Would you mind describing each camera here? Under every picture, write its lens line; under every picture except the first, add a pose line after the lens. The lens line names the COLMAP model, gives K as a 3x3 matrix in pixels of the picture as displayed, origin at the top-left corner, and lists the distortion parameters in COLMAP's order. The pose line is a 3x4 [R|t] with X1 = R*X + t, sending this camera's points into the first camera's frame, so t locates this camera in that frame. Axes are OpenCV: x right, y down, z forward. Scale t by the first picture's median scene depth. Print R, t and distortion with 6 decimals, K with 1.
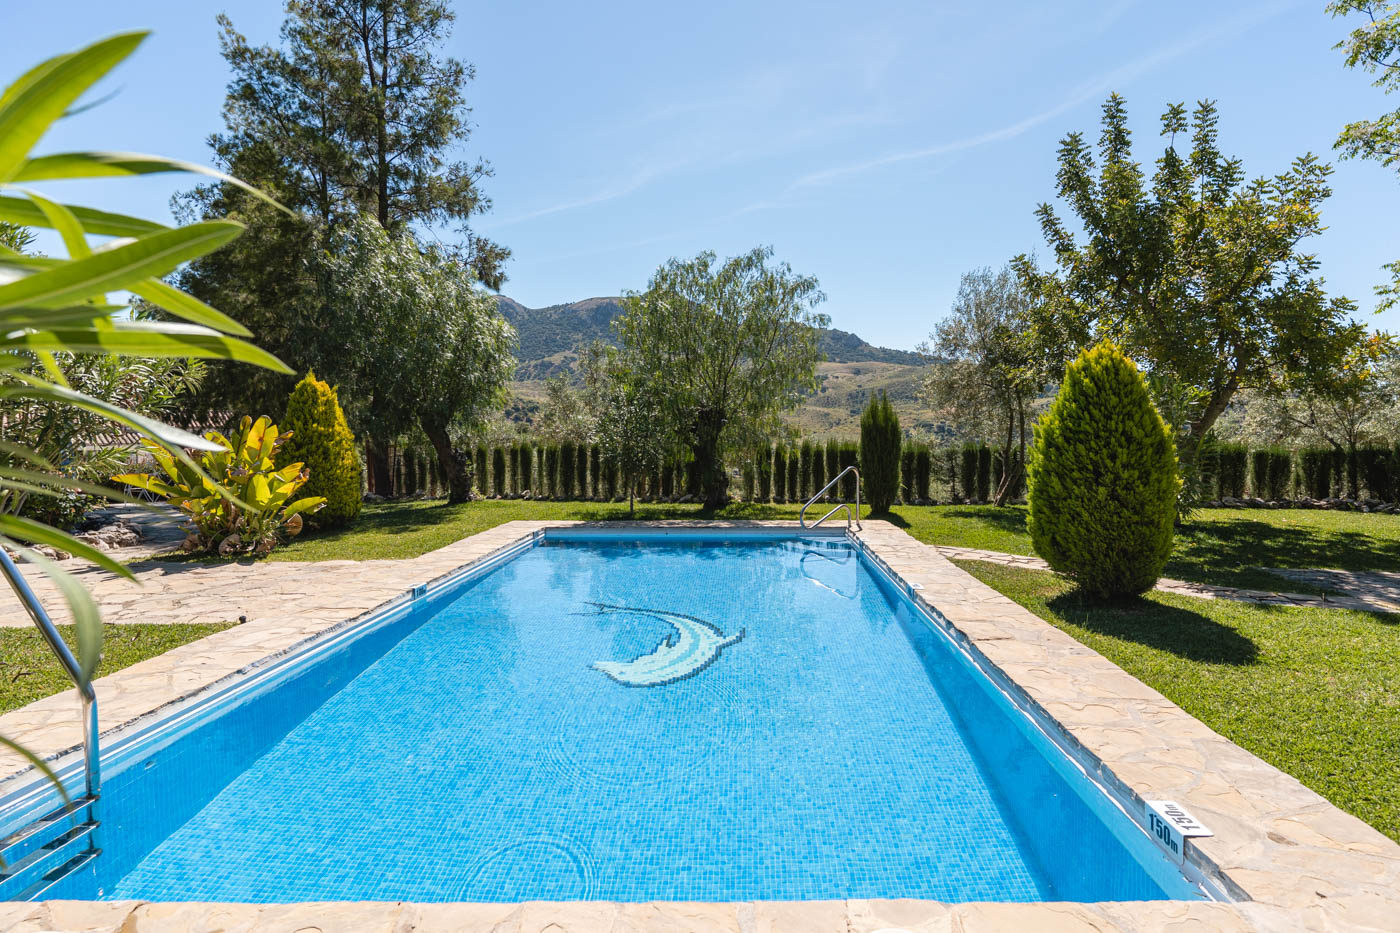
lens RADIAL K [[675.0, 0, 708.1], [0, 675.0, 462.0], [0, 0, 1]] dist [0.001076, -0.000013]
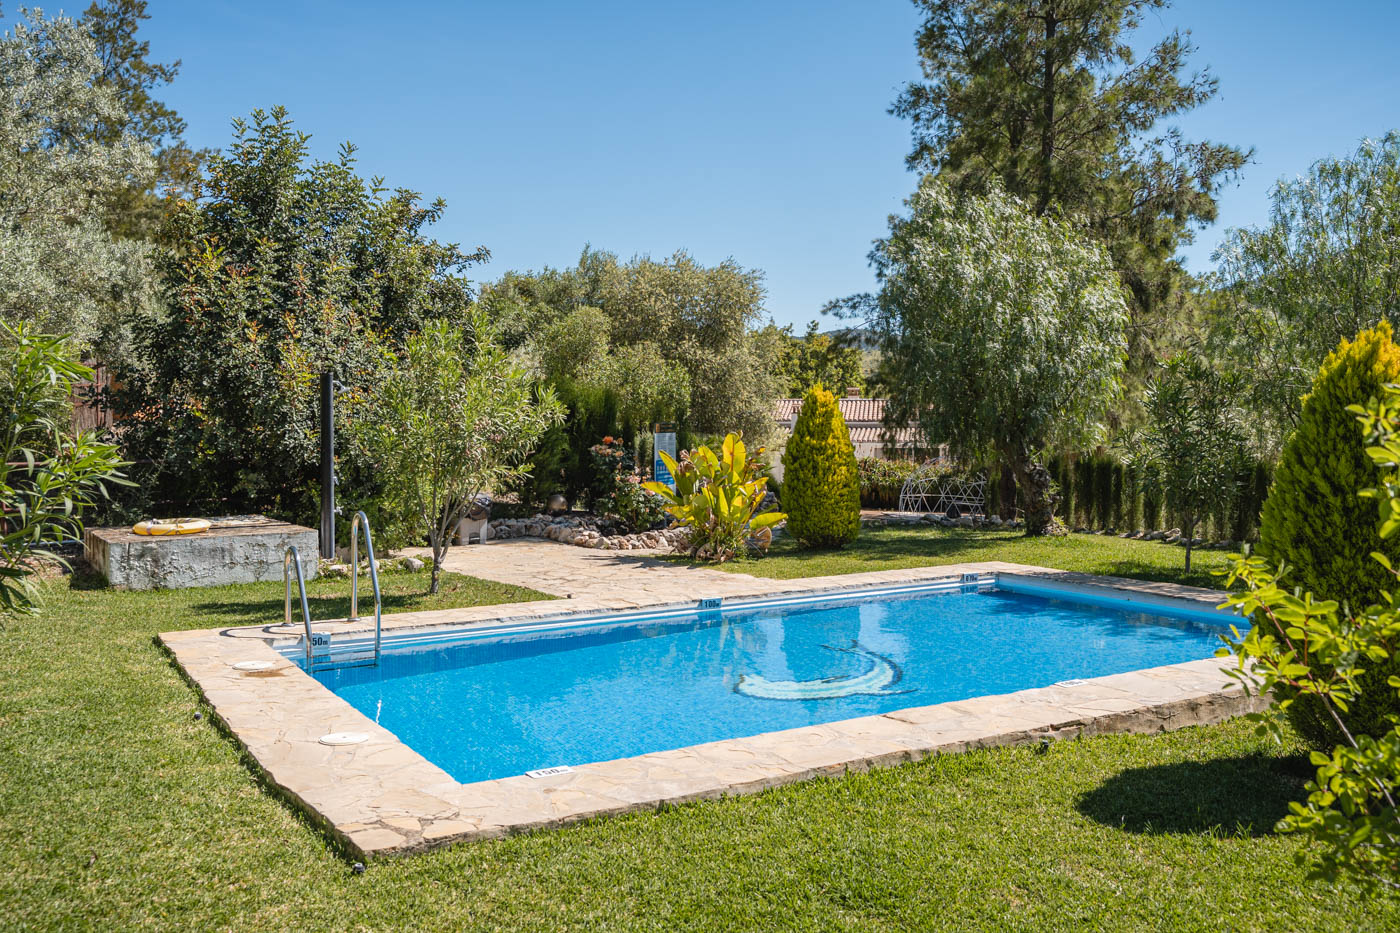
lens RADIAL K [[1119.0, 0, 697.0], [0, 1119.0, 463.3], [0, 0, 1]] dist [-0.007985, 0.003849]
pose [[0.550670, 0.028151, -0.834248, 0.781636], [-0.033722, 0.999366, 0.011463, -0.038304], [0.834041, 0.021820, 0.551270, -0.003598]]
